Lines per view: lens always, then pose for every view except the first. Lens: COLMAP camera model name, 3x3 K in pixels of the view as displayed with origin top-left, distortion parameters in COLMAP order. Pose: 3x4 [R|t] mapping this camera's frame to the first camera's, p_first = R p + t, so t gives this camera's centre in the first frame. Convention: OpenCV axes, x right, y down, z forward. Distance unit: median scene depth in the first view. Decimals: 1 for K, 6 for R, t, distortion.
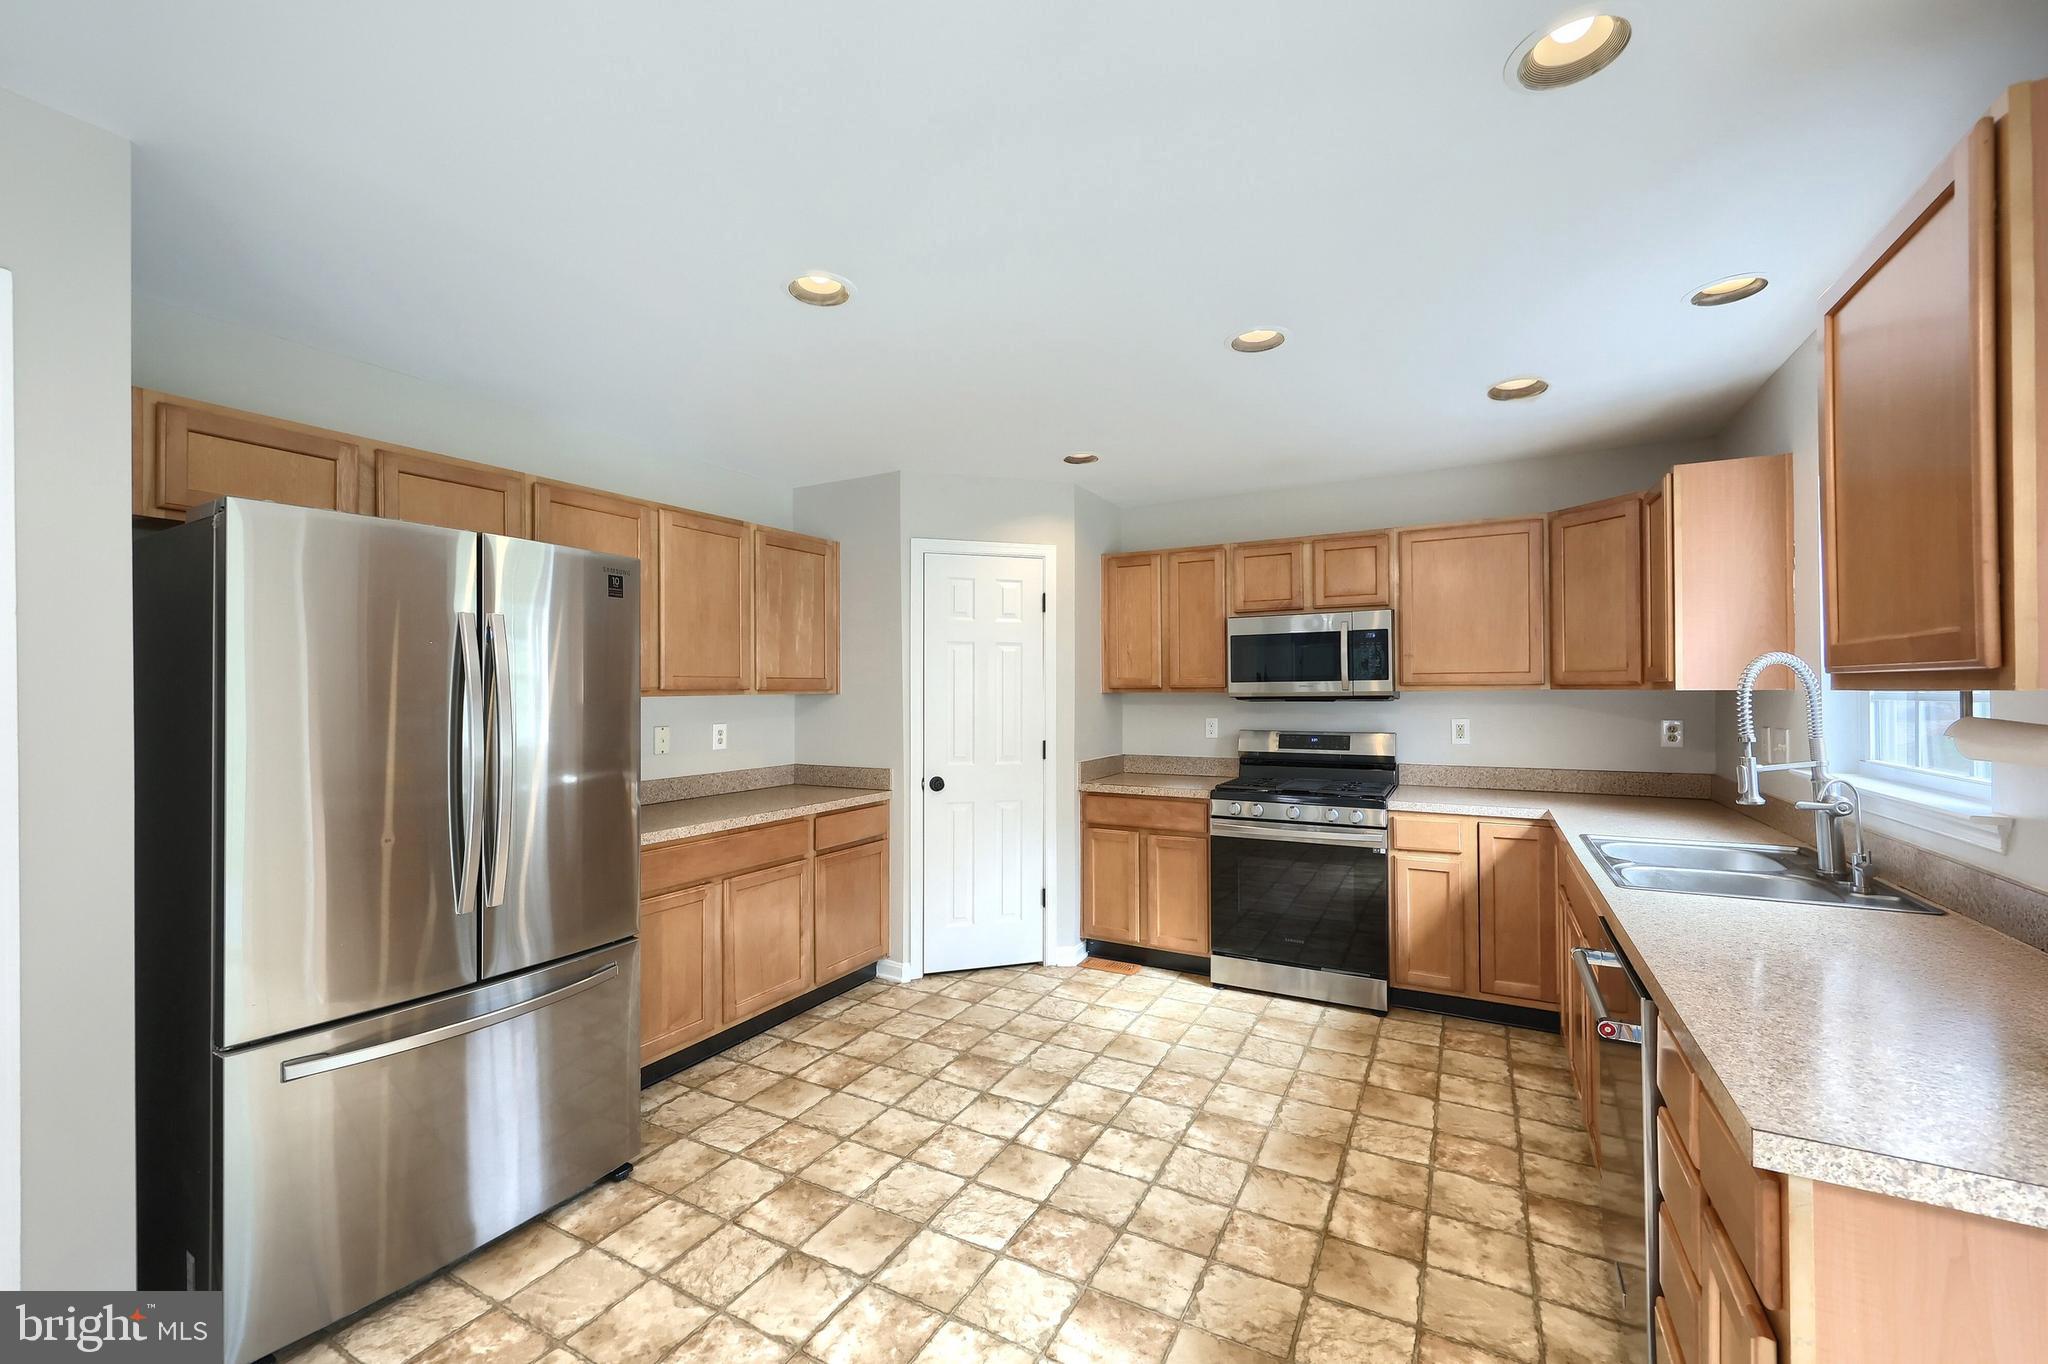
lens RADIAL K [[831.9, 0, 1017.6], [0, 831.9, 690.8], [0, 0, 1]] dist [-0.001953, 0.000195]
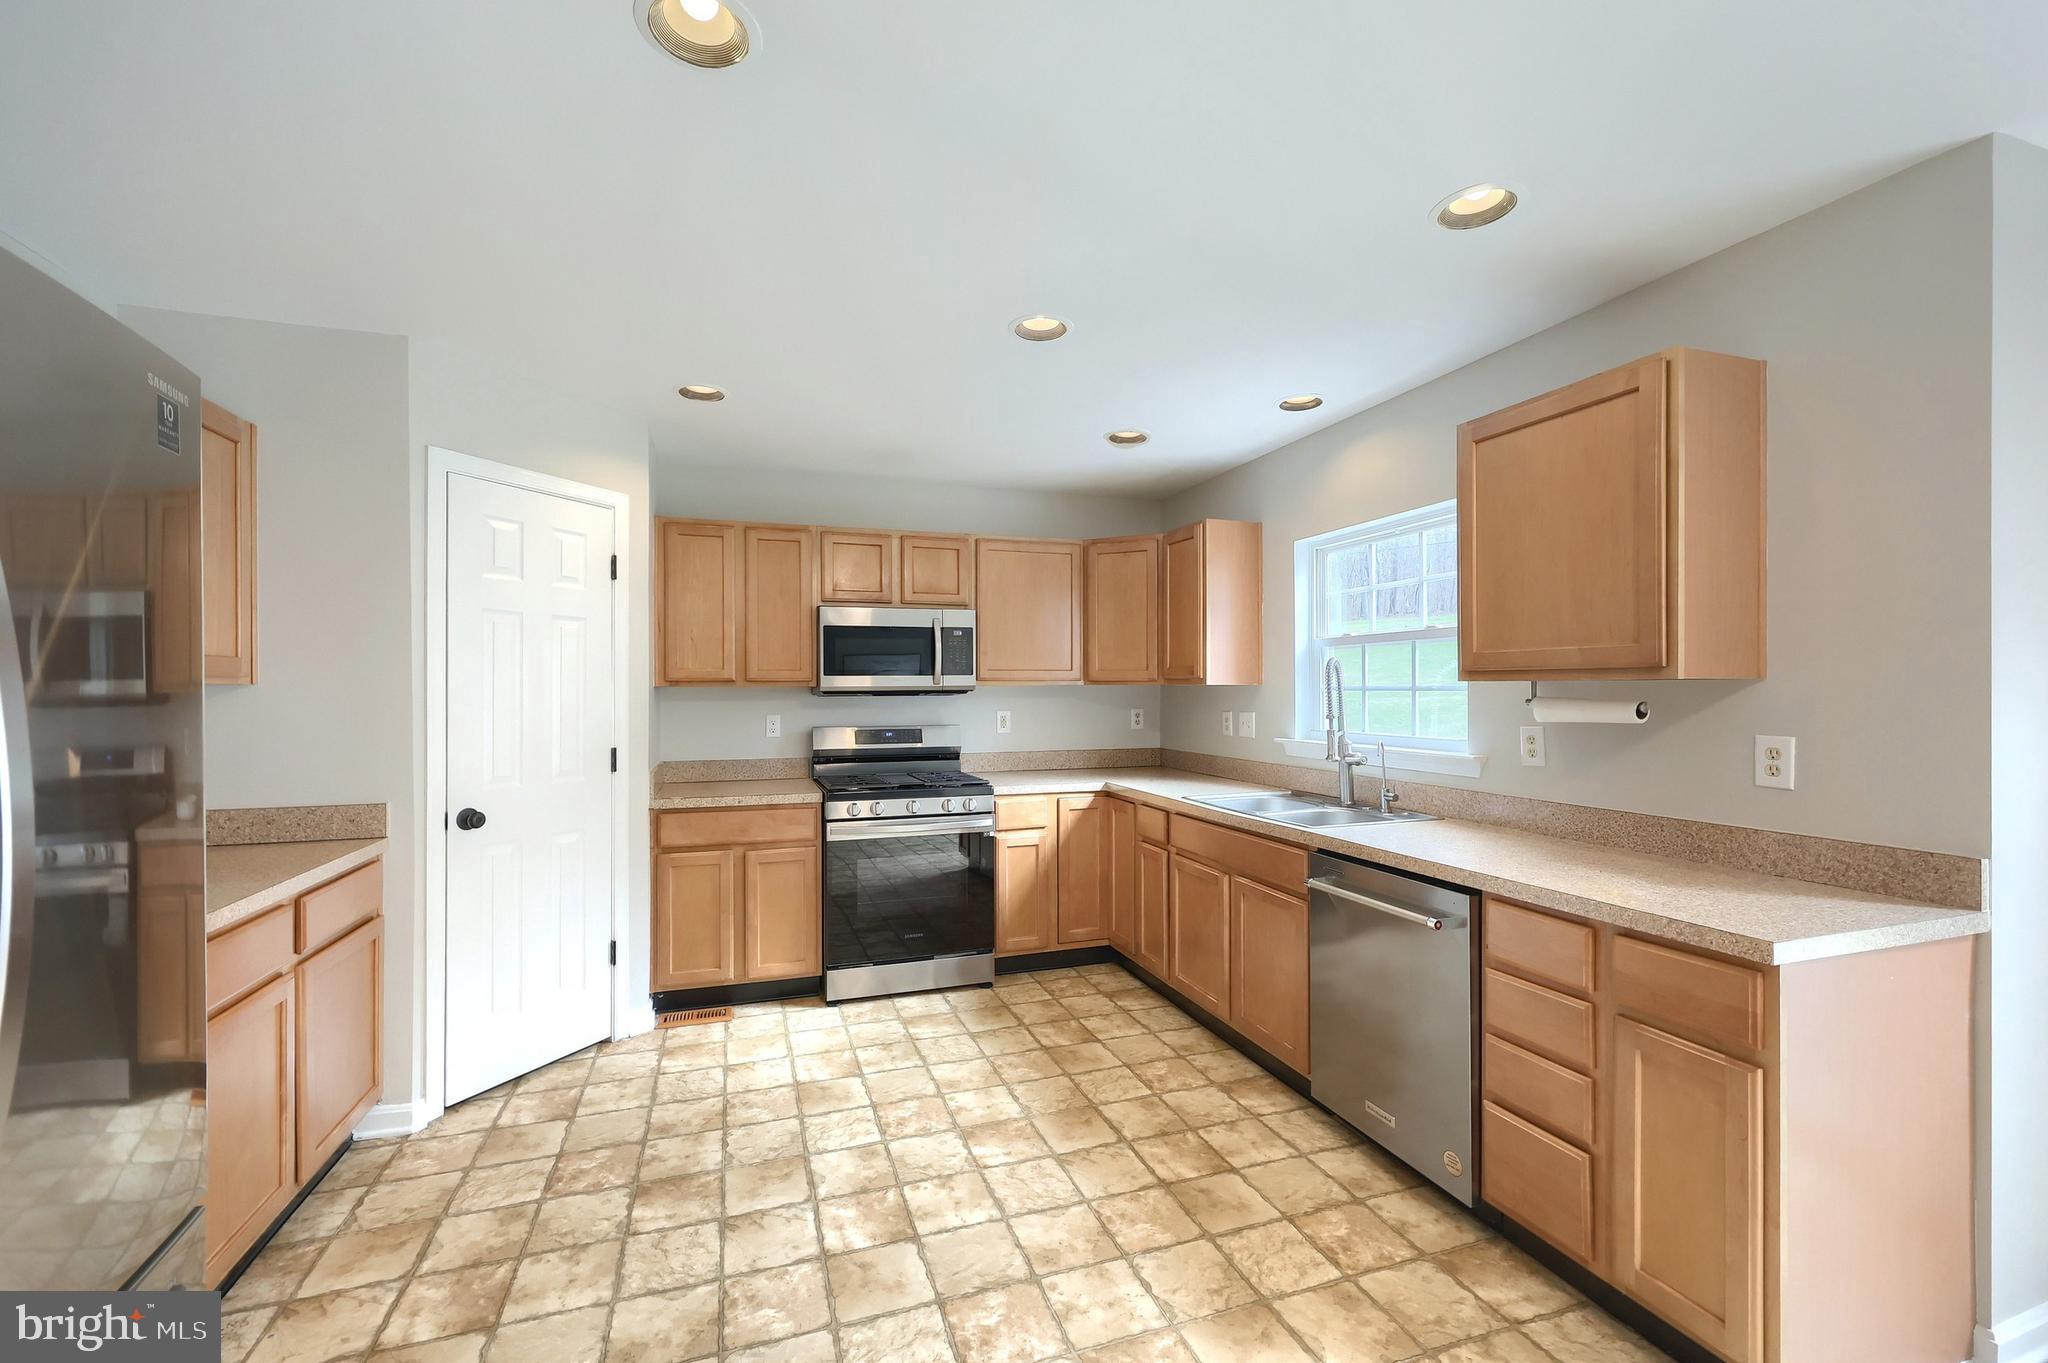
lens RADIAL K [[831.9, 0, 1017.6], [0, 831.9, 690.3], [0, 0, 1]] dist [-0.001953, 0.000195]
pose [[0.677674, 0.002952, 0.735357, -0.319946], [-0.000951, 0.999995, -0.003138, 0.010281], [-0.735362, 0.001427, 0.677673, 0.236720]]
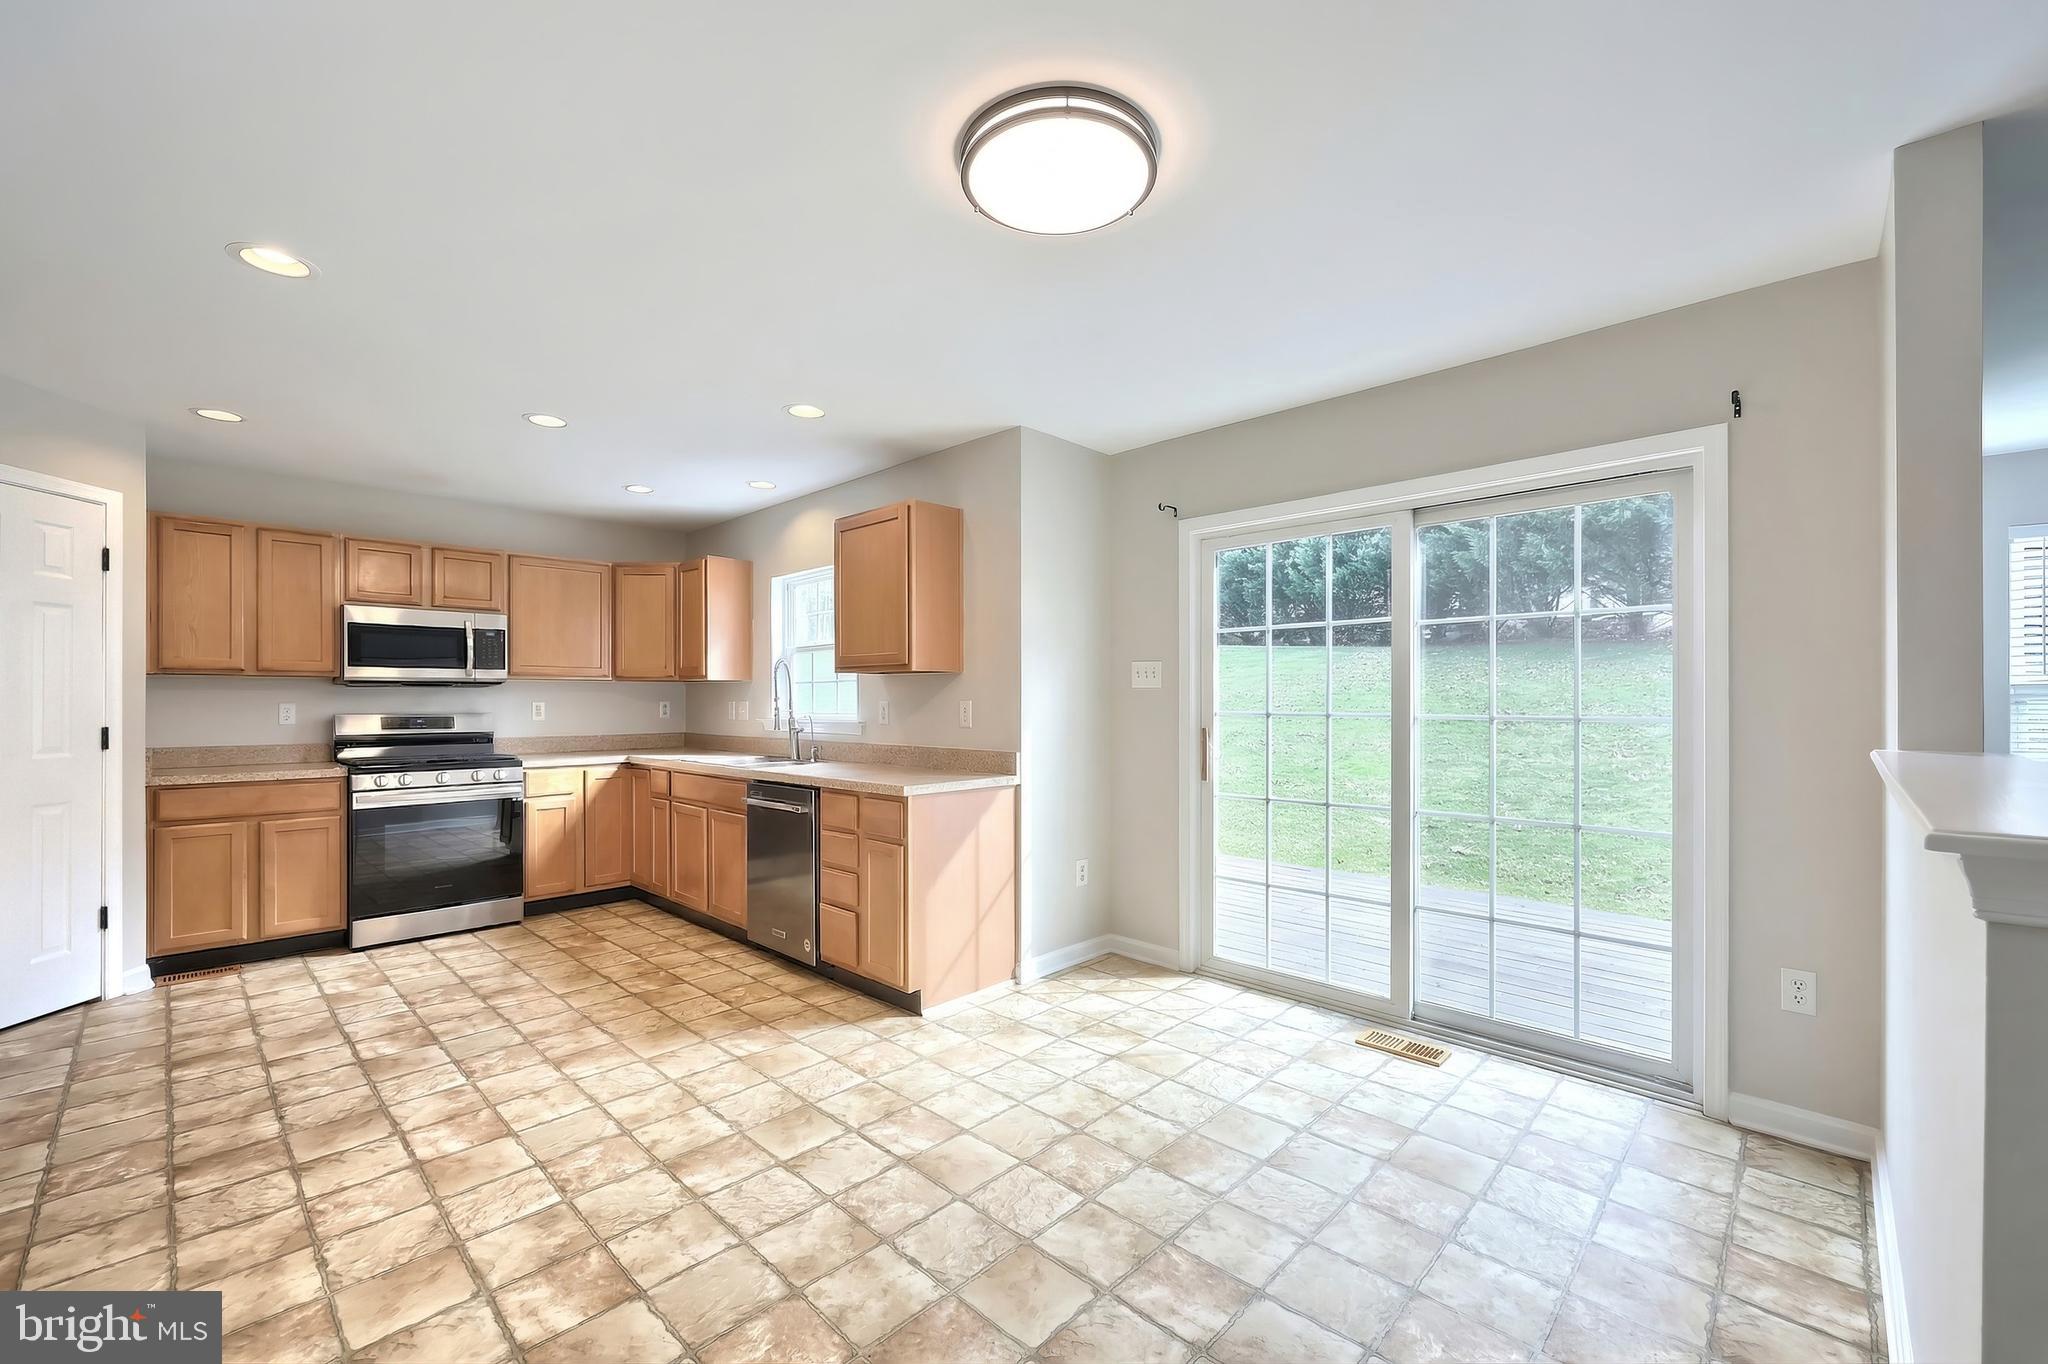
lens RADIAL K [[822.2, 0, 1020.1], [0, 822.2, 701.7], [0, 0, 1]] dist [-0.001424, -0.000077]
pose [[0.265033, 0.004377, 0.964229, -0.587689], [-0.000798, 0.999990, -0.004320, 0.042707], [-0.964239, 0.000375, 0.265034, -0.105616]]
